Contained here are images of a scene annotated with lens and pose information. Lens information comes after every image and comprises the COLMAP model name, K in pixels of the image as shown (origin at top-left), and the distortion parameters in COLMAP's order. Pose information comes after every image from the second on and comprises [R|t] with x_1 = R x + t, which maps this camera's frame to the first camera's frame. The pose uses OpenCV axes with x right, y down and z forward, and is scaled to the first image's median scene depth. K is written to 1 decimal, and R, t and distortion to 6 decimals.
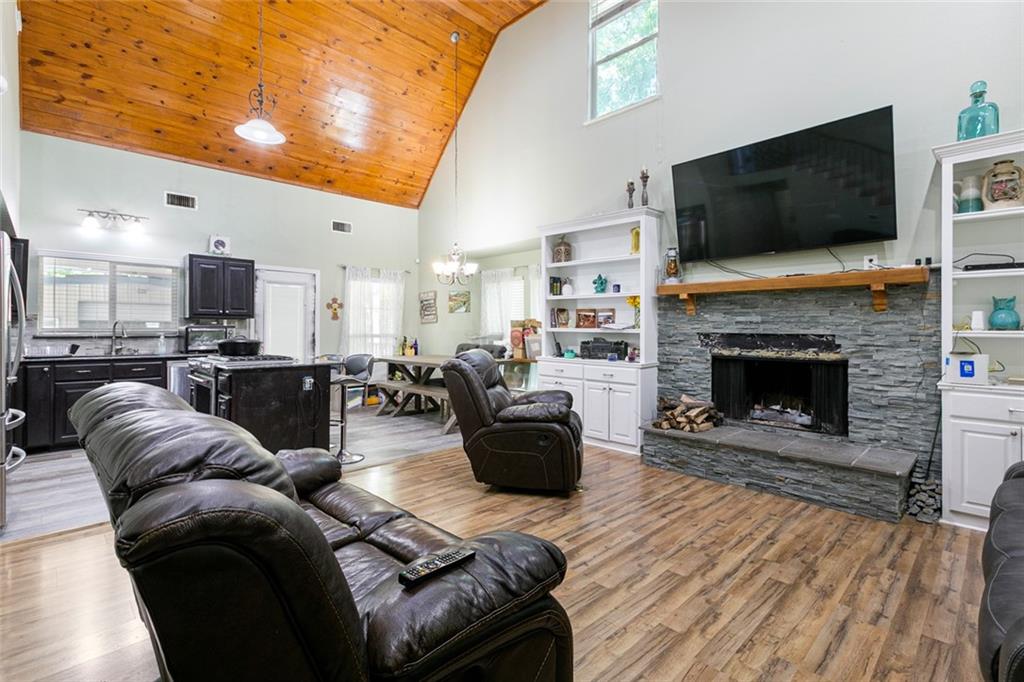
lens RADIAL K [[475.3, 0, 524.1], [0, 475.3, 326.9], [0, 0, 1]] dist [0.000047, -0.000137]
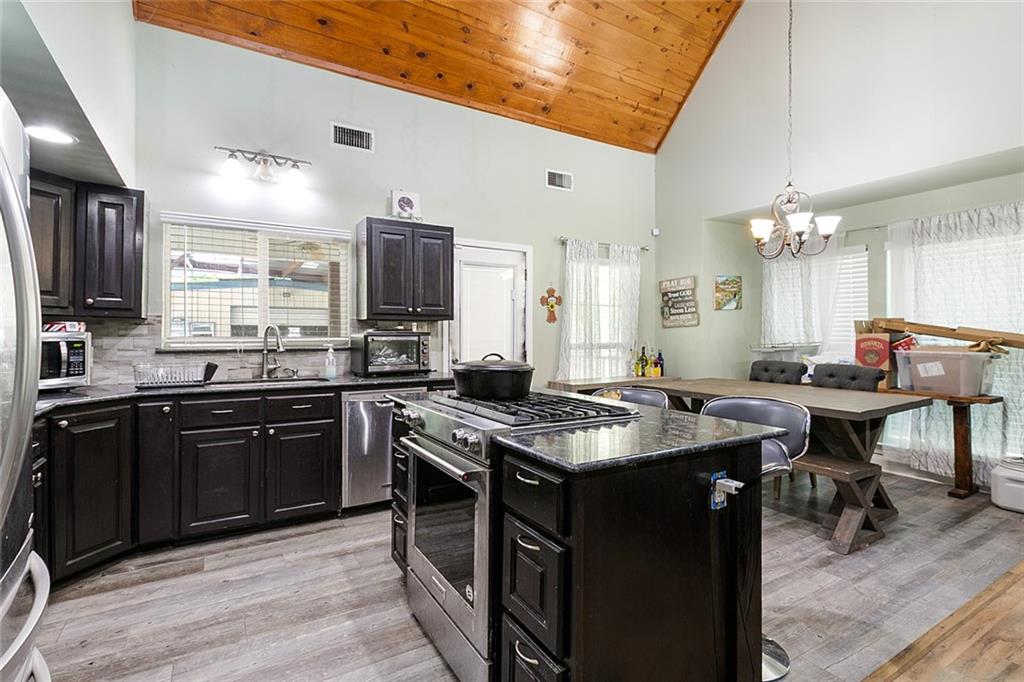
lens RADIAL K [[475.3, 0, 507.0], [0, 475.3, 335.7], [0, 0, 1]] dist [0.000047, -0.000137]
pose [[0.972268, 0.000633, -0.233868, -0.364763], [0.001943, 0.999940, 0.010784, -0.003989], [0.233861, -0.010940, 0.972209, 0.417531]]
